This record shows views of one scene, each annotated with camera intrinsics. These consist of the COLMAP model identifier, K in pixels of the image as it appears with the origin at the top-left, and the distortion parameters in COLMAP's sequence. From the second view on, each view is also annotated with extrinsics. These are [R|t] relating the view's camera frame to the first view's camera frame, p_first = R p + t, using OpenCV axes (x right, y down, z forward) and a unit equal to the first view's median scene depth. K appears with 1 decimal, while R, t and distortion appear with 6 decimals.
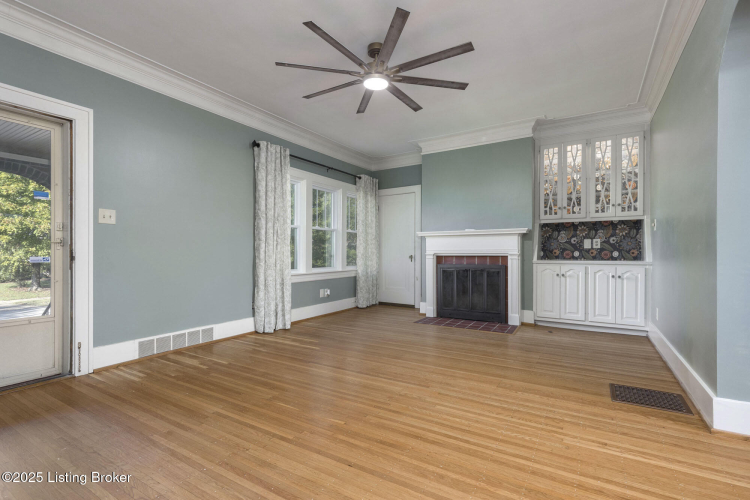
lens RADIAL K [[353.1, 0, 372.9], [0, 353.1, 249.5], [0, 0, 1]] dist [0.011595, -0.000343]
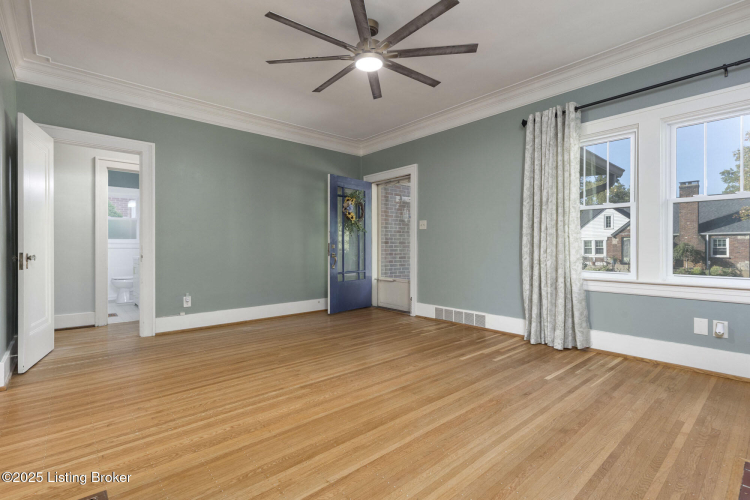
lens RADIAL K [[353.1, 0, 372.9], [0, 353.1, 249.5], [0, 0, 1]] dist [0.011595, -0.000343]
pose [[-0.294763, 0.009281, -0.955525, 0.882454], [0.012351, 0.999906, 0.005902, 0.007824], [0.955491, -0.010062, -0.294850, 1.277301]]
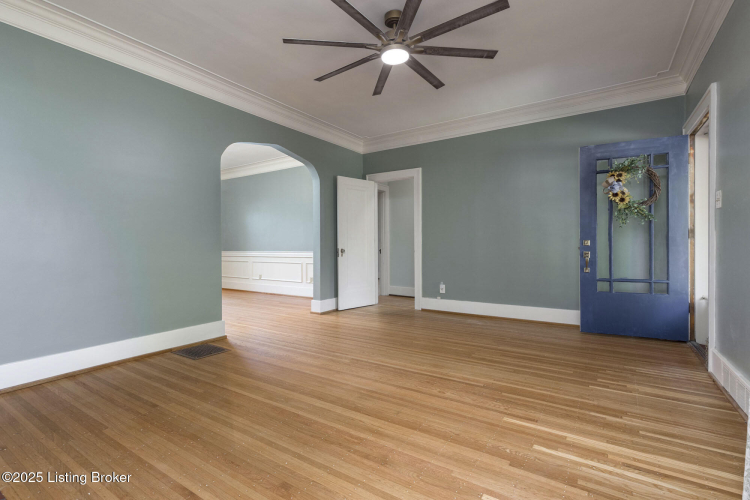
lens RADIAL K [[353.1, 0, 372.9], [0, 353.1, 249.5], [0, 0, 1]] dist [0.011595, -0.000343]
pose [[-0.999420, 0.008545, 0.032968, 0.039116], [0.008610, 0.999961, 0.001842, 0.015848], [-0.032951, 0.002125, -0.999455, 1.895007]]
